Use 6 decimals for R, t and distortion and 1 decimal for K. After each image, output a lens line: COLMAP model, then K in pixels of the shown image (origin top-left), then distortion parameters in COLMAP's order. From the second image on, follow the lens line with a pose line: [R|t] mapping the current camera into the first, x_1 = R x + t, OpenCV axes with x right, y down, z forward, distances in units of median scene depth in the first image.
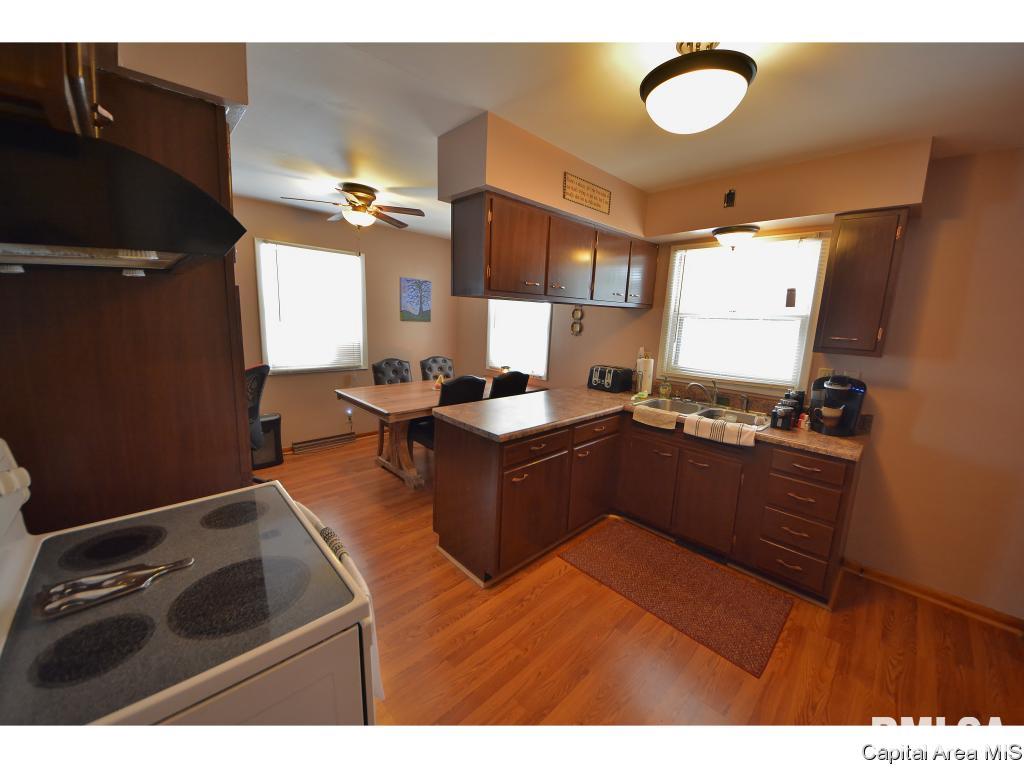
lens RADIAL K [[386.6, 0, 515.1], [0, 386.6, 382.0], [0, 0, 1]] dist [0.050545, -0.036498]
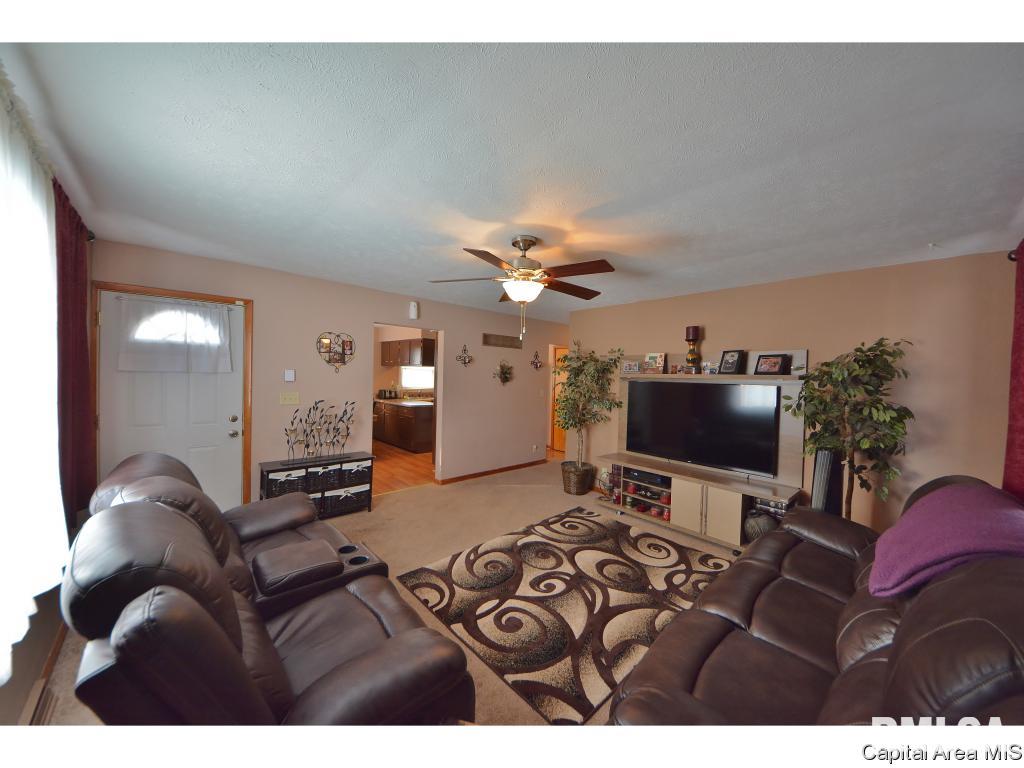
lens RADIAL K [[360.4, 0, 520.4], [0, 360.4, 382.9], [0, 0, 1]] dist [0.022892, -0.000010]
pose [[0.005419, -0.060131, 0.998176, -1.991269], [0.141591, 0.988180, 0.058760, -0.094513], [-0.989910, 0.141015, 0.013869, 0.118364]]
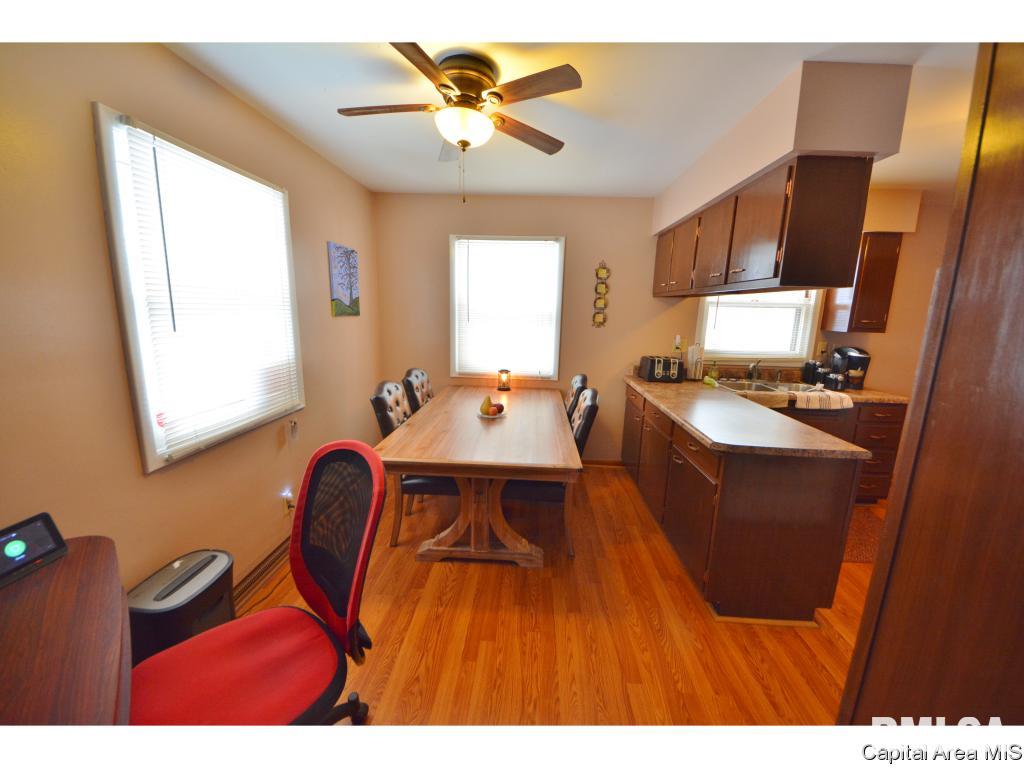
lens RADIAL K [[386.6, 0, 515.1], [0, 386.6, 382.0], [0, 0, 1]] dist [0.050545, -0.036498]
pose [[0.728900, -0.146679, 0.668722, -0.676732], [0.117880, 0.989080, 0.088460, -0.105443], [-0.674395, 0.014351, 0.738231, 0.505991]]
